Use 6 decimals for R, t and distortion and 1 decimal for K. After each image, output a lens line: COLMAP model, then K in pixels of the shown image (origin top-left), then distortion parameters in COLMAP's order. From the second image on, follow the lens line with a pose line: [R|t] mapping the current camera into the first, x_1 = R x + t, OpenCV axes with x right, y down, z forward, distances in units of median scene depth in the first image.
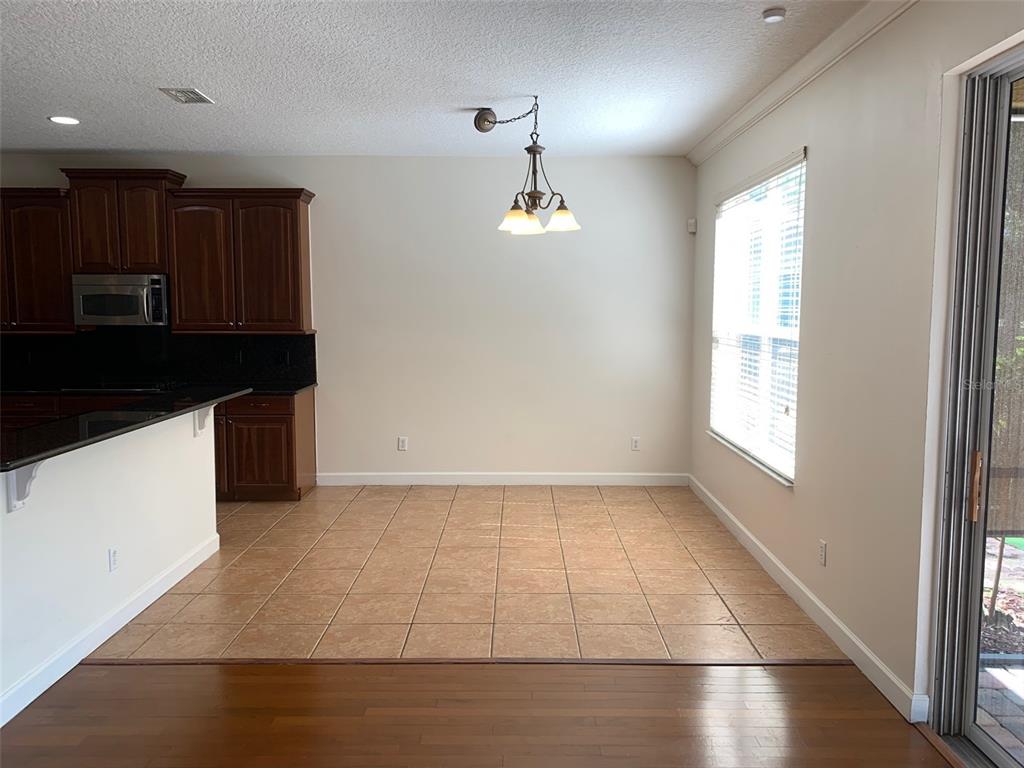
lens RADIAL K [[788.3, 0, 512.5], [0, 788.3, 384.4], [0, 0, 1]] dist [0.050457, -0.051120]
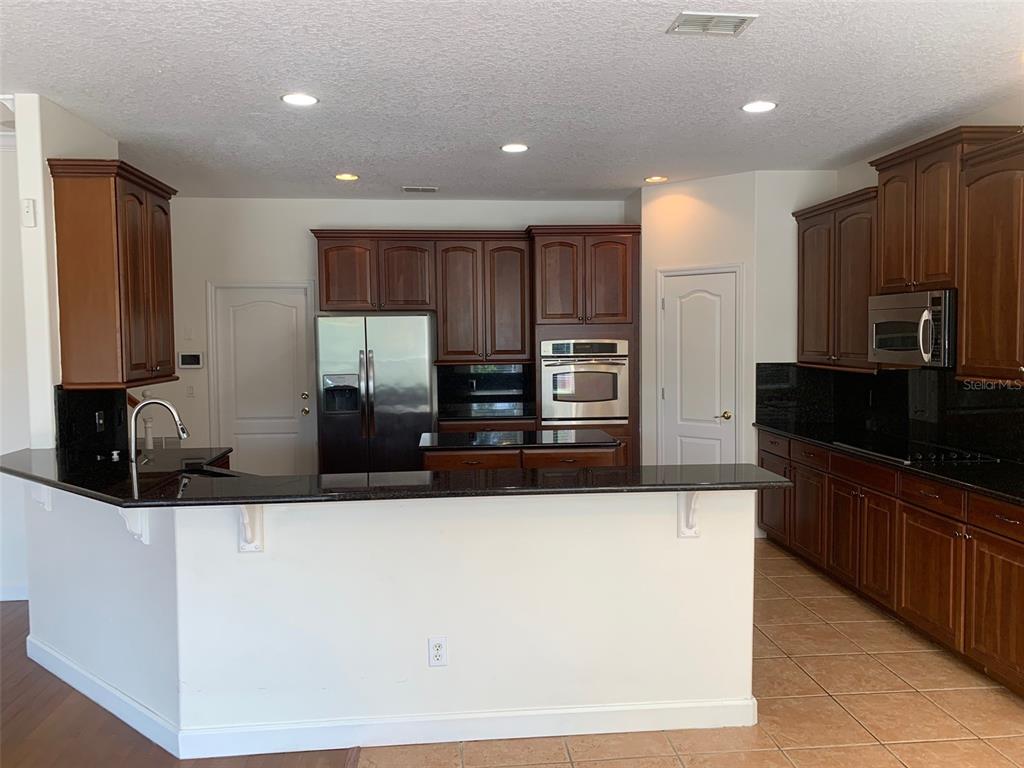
lens RADIAL K [[788.3, 0, 511.0], [0, 788.3, 378.3], [0, 0, 1]] dist [0.050457, -0.051120]
pose [[0.104305, 0.053686, -0.993095, 0.179506], [-0.091504, 0.994825, 0.044168, -0.061771], [0.990327, 0.086266, 0.108677, 0.580614]]
